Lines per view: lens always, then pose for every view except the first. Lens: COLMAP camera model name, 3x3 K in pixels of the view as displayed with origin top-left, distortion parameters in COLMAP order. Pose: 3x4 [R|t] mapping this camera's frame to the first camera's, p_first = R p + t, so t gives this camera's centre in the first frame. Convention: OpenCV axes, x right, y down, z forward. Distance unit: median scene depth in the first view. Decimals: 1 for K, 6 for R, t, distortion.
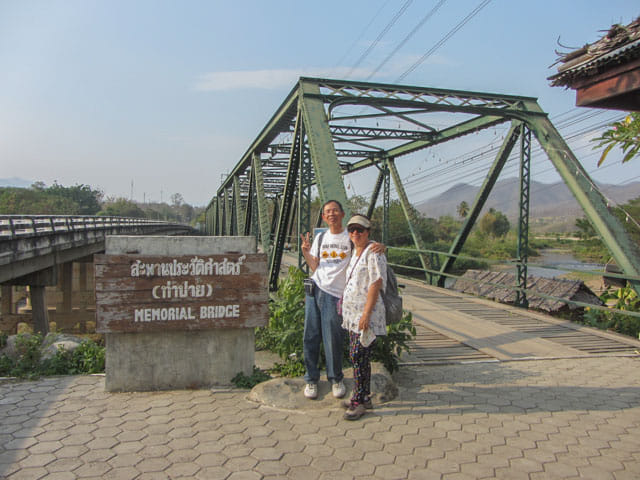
lens RADIAL K [[534.6, 0, 318.0], [0, 534.6, 240.2], [0, 0, 1]] dist [-0.045146, 0.032118]
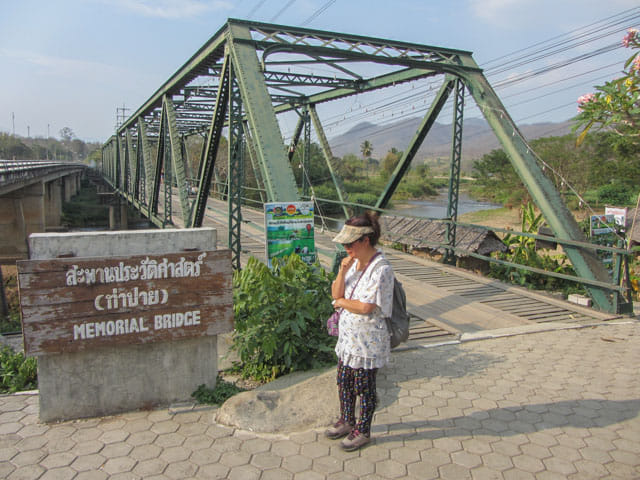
lens RADIAL K [[534.6, 0, 319.2], [0, 534.6, 239.2], [0, 0, 1]] dist [-0.045146, 0.032118]
pose [[0.983528, -0.016718, 0.179978, -0.046849], [-0.003988, 0.993464, 0.114076, -0.038279], [-0.180709, -0.112915, 0.977033, 0.059886]]
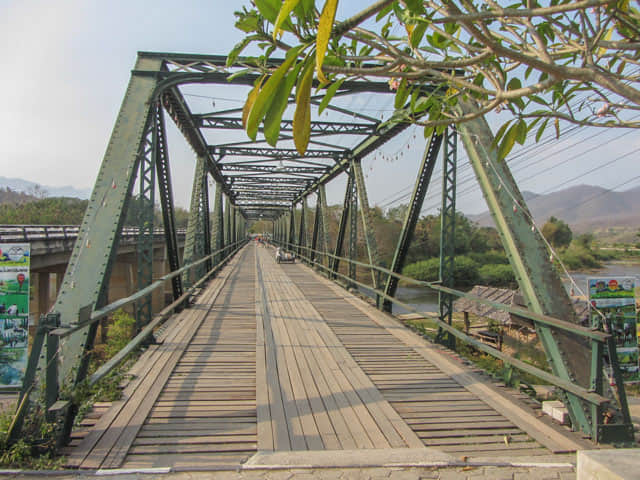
lens RADIAL K [[534.6, 0, 323.1], [0, 534.6, 242.0], [0, 0, 1]] dist [-0.045146, 0.032118]
pose [[0.993936, 0.003888, -0.109889, 0.311188], [-0.005380, 0.999897, -0.013287, -0.010584], [0.109826, 0.013798, 0.993855, 0.232257]]
